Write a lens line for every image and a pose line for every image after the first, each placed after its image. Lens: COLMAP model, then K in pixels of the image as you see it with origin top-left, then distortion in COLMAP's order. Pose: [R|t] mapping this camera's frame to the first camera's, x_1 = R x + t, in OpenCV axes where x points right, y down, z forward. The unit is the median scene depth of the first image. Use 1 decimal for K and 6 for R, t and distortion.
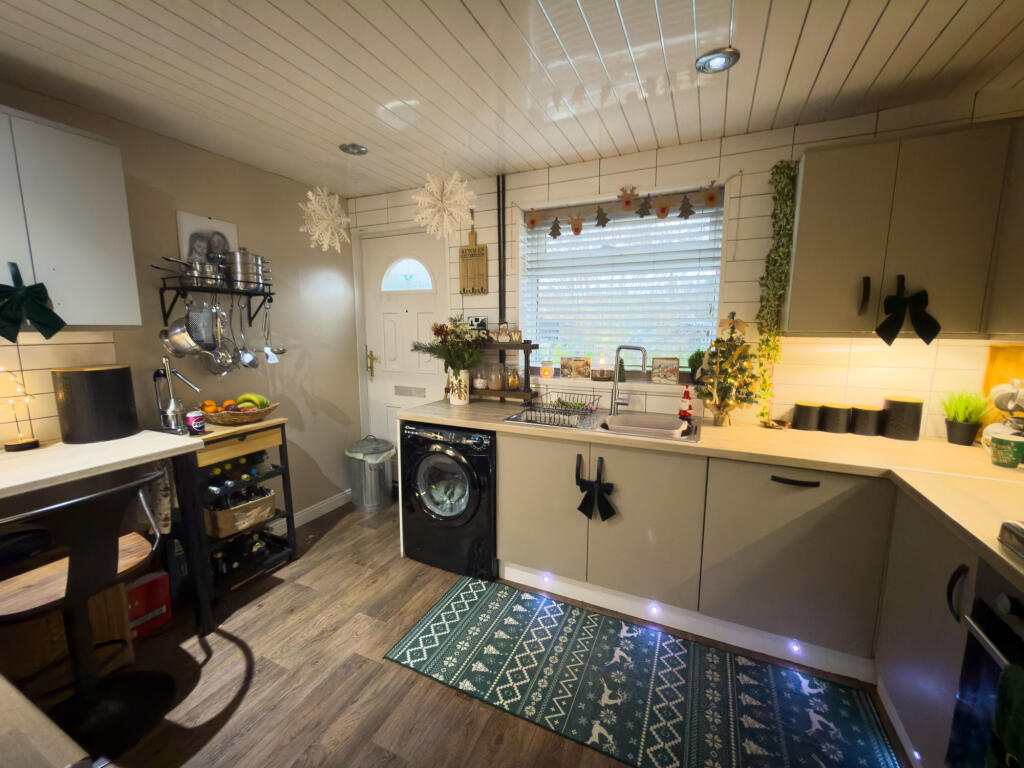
lens RADIAL K [[411.9, 0, 511.2], [0, 411.9, 384.7], [0, 0, 1]] dist [-0.003480, -0.000524]
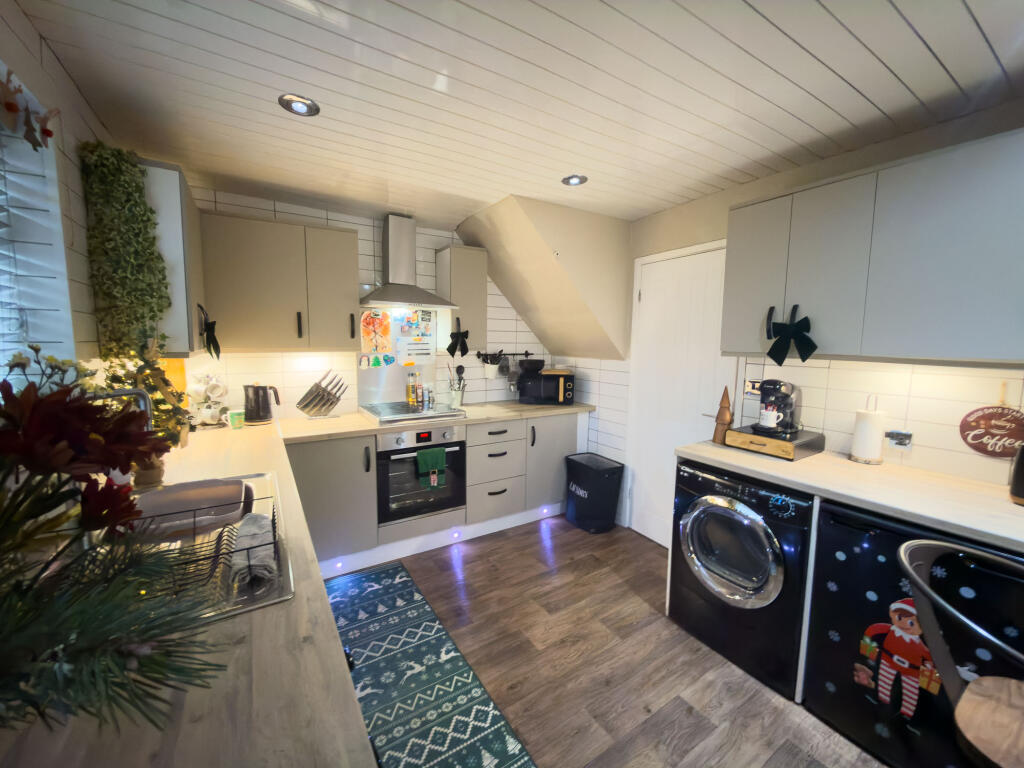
lens RADIAL K [[411.9, 0, 511.7], [0, 411.9, 382.1], [0, 0, 1]] dist [-0.003480, -0.000524]
pose [[-0.845639, -0.064099, 0.529892, -0.423586], [0.066306, 0.972458, 0.223450, -0.200999], [-0.529621, 0.224093, -0.818098, 1.234077]]
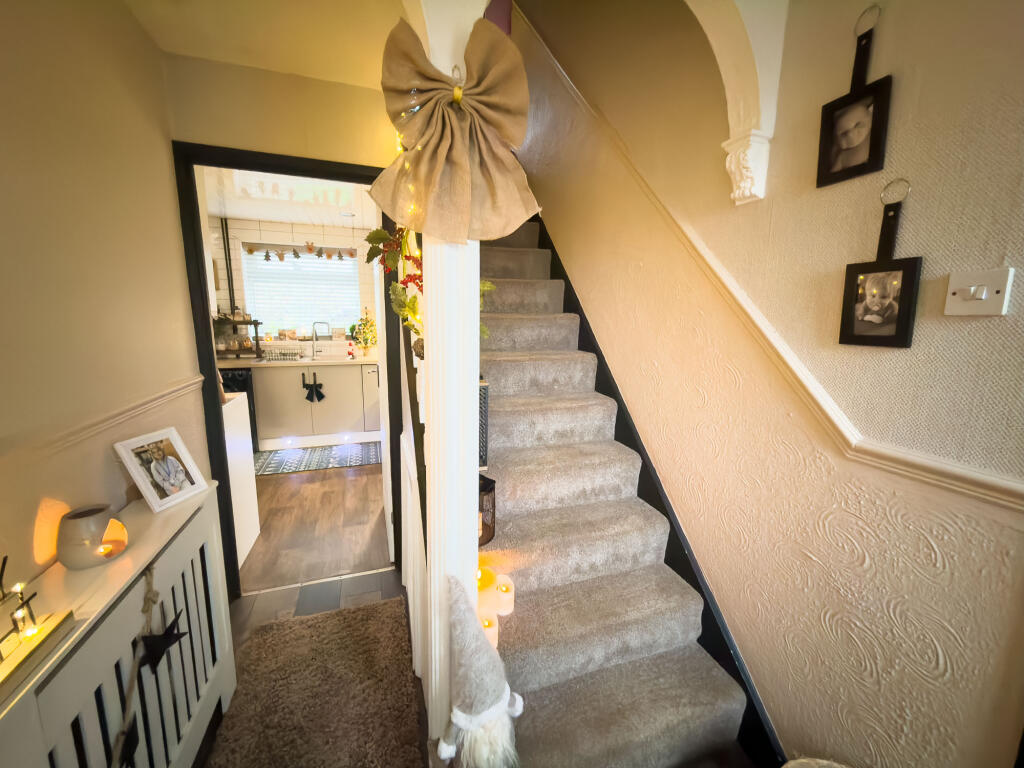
lens RADIAL K [[411.9, 0, 511.2], [0, 411.9, 385.5], [0, 0, 1]] dist [-0.003480, -0.000524]
pose [[0.709979, -0.101921, 0.696809, -0.528354], [0.086875, 0.994590, 0.056959, 0.198424], [-0.698844, 0.020096, 0.714992, -1.191724]]
